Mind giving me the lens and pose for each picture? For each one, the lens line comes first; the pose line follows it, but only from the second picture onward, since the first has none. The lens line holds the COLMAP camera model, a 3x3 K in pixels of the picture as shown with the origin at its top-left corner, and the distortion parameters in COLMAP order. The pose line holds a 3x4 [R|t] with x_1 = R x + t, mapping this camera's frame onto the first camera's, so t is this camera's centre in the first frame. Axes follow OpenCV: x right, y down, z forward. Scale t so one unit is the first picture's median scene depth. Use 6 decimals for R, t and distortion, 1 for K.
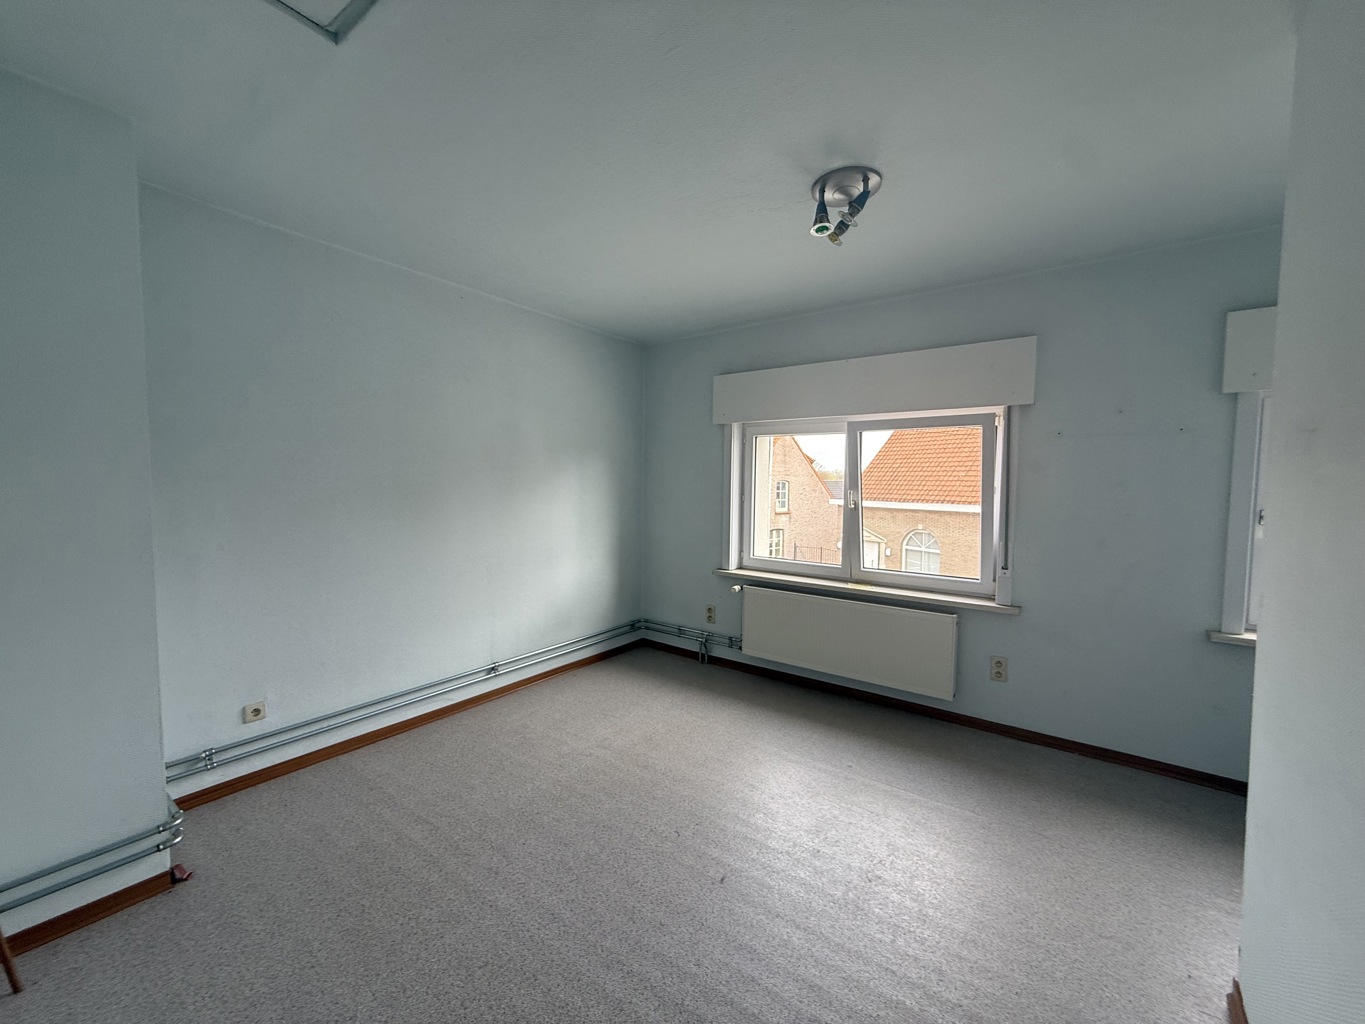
lens RADIAL K [[547.0, 0, 674.7], [0, 547.0, 510.2], [0, 0, 1]] dist [-0.003652, 0.001764]
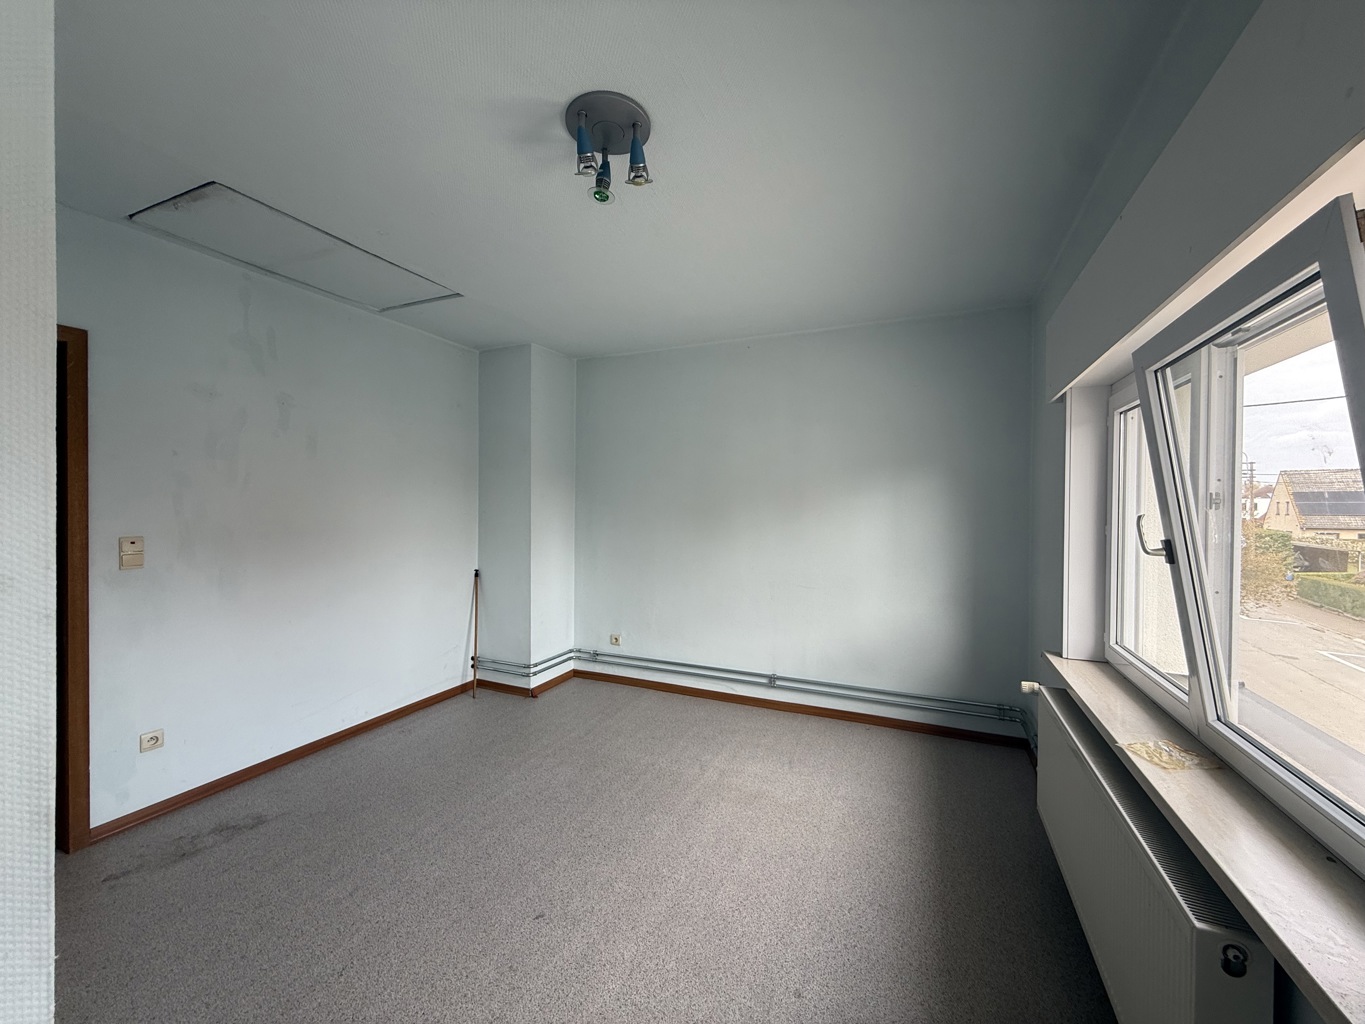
lens RADIAL K [[547.0, 0, 675.8], [0, 547.0, 510.7], [0, 0, 1]] dist [-0.003652, 0.001764]
pose [[0.215980, -0.000514, -0.976398, 0.707635], [-0.056232, 0.998334, -0.012964, -0.013659], [0.974777, 0.057705, 0.215591, 0.605773]]
